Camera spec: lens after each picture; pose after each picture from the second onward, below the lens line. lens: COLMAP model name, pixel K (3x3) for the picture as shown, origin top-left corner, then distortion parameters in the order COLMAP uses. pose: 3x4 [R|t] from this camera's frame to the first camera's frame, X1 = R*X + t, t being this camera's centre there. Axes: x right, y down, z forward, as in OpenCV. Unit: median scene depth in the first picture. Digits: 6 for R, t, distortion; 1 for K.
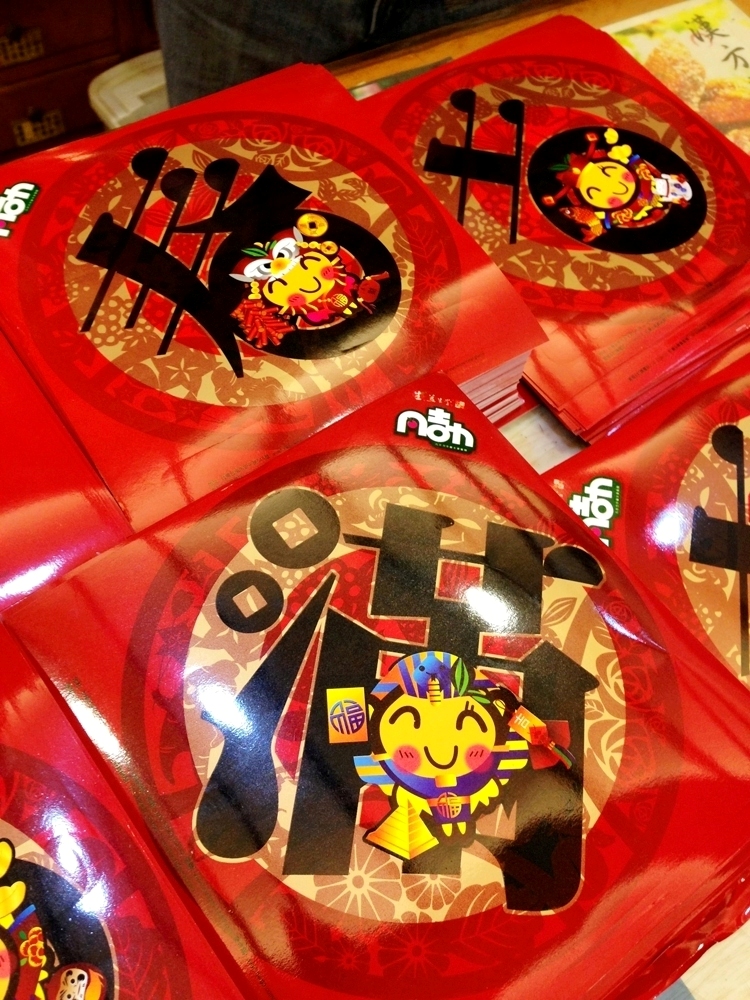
lens RADIAL K [[916.8, 0, 374.8], [0, 916.8, 499.4], [0, 0, 1]] dist [0.072643, 0.005612]
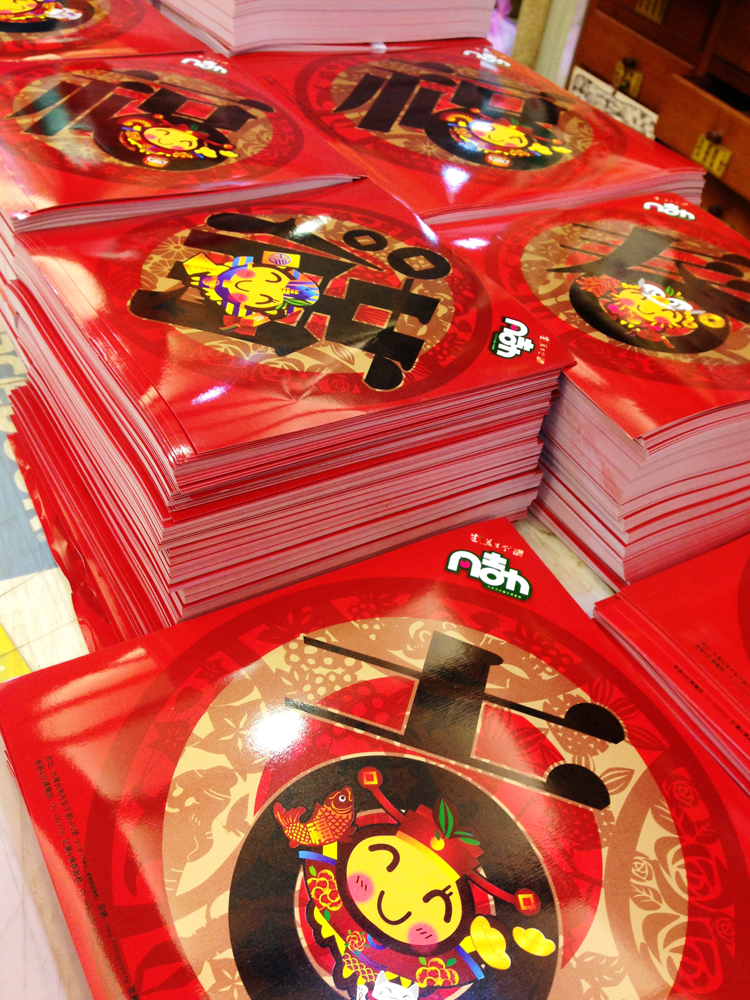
lens RADIAL K [[916.8, 0, 374.9], [0, 916.8, 500.1], [0, 0, 1]] dist [0.072643, 0.005612]
pose [[-0.066461, 0.602644, -0.795237, 1.324859], [-0.936687, 0.236934, 0.257835, -0.193084], [0.343802, 0.762025, 0.548743, 0.505808]]
